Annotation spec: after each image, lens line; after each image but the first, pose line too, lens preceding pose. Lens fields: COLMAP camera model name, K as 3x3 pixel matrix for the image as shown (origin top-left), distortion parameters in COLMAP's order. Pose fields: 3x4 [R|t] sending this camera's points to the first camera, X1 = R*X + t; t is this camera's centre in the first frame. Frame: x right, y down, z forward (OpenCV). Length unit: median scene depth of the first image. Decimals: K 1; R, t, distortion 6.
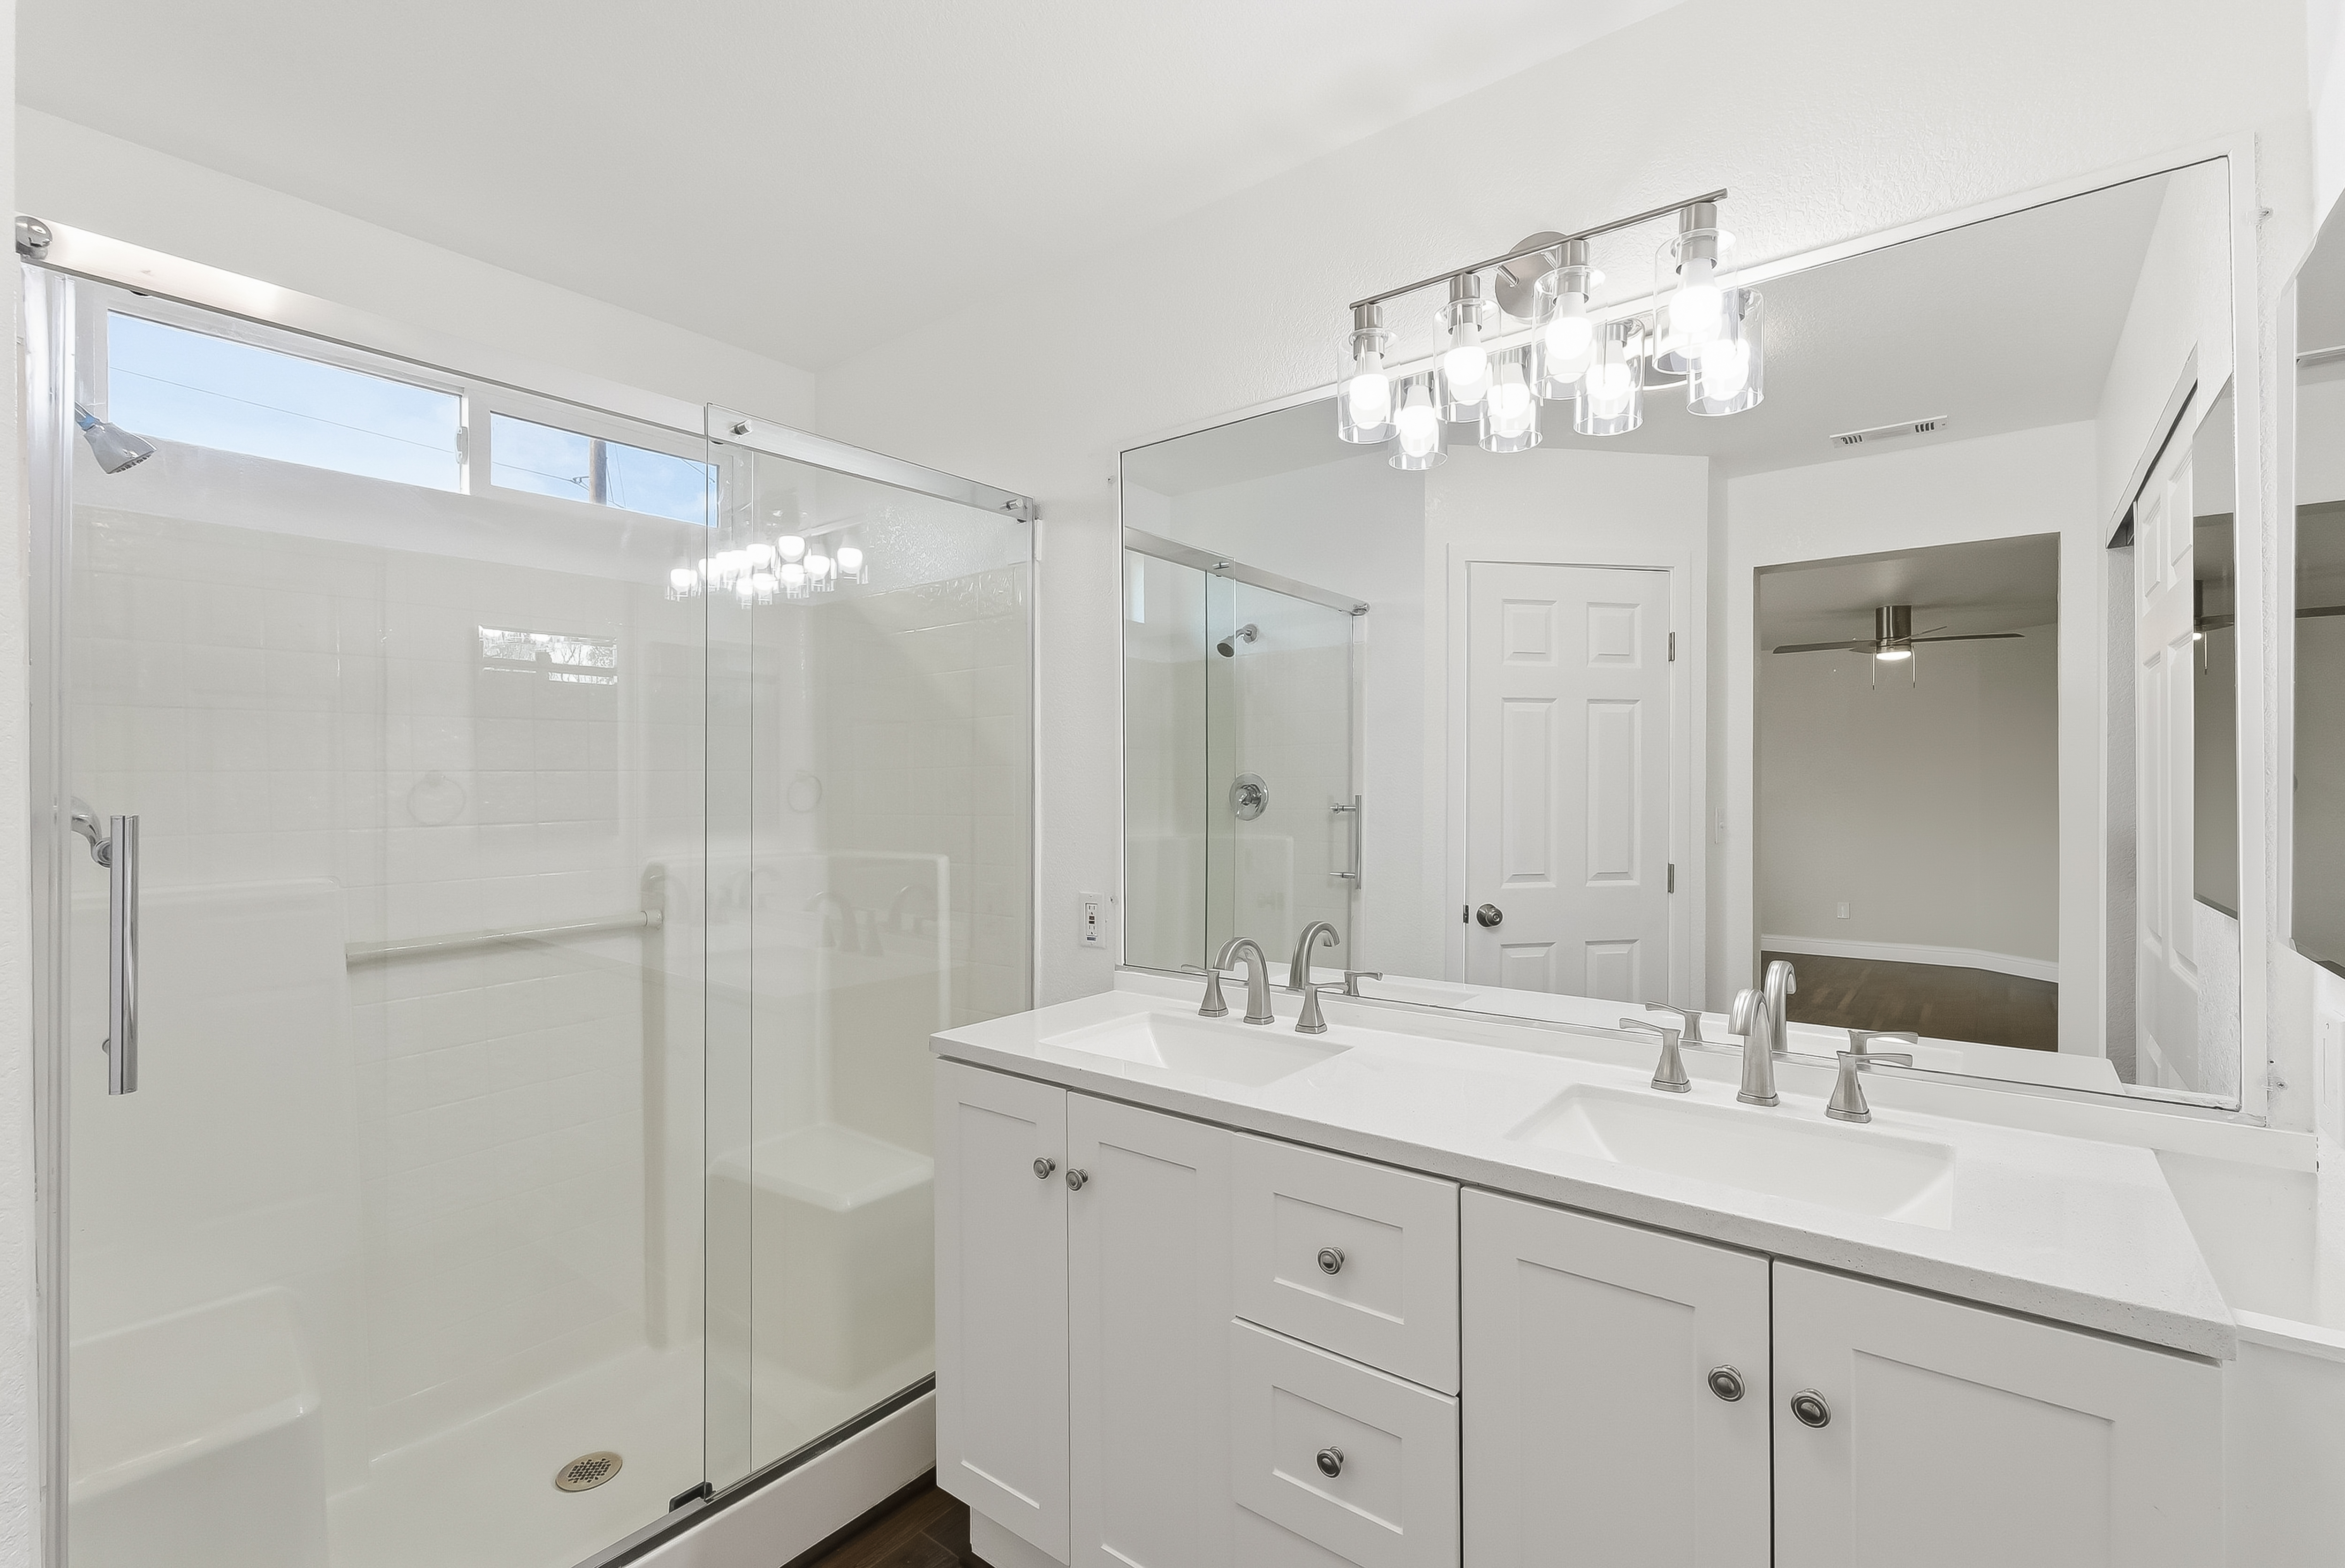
lens RADIAL K [[1040.0, 0, 1172.8], [0, 1040.0, 780.3], [0, 0, 1]] dist [-0.003460, 0.000956]
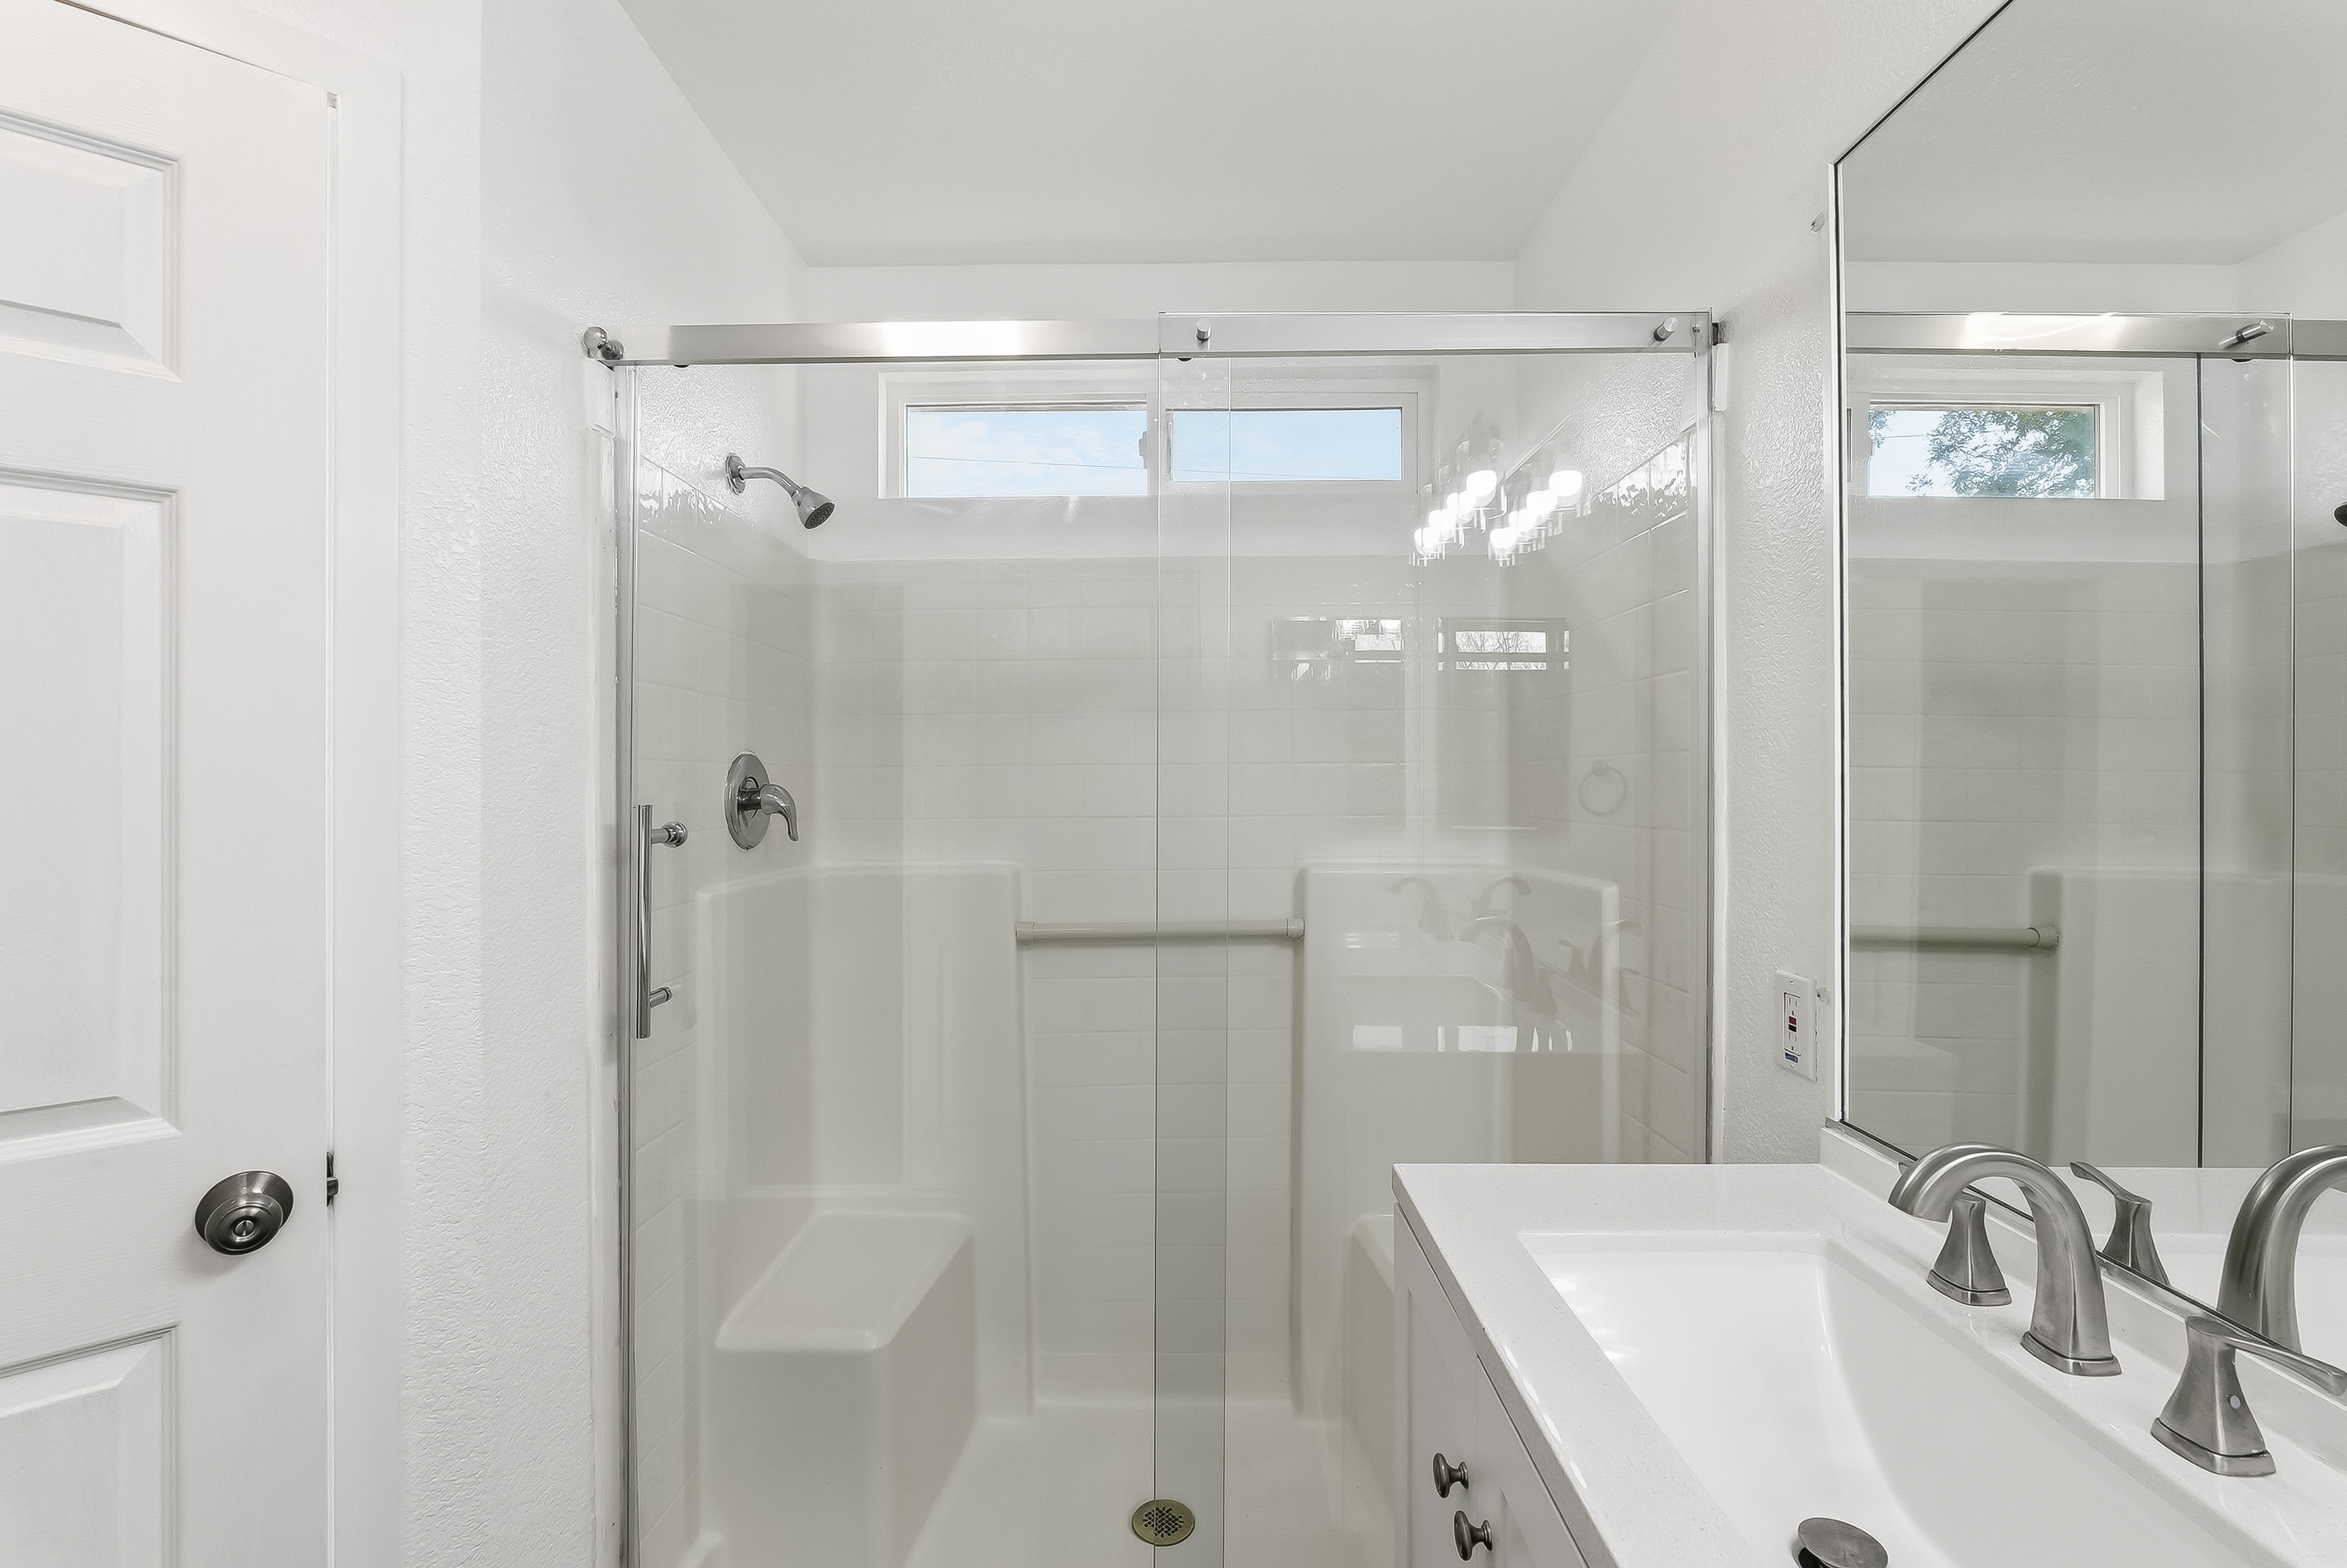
lens RADIAL K [[1057.6, 0, 1164.0], [0, 1057.6, 761.6], [0, 0, 1]] dist [-0.002573, 0.000523]
pose [[0.599265, -0.007600, -0.800515, 0.171897], [0.006365, 0.999969, -0.004728, -0.006768], [0.800525, -0.002262, 0.599295, 0.379797]]
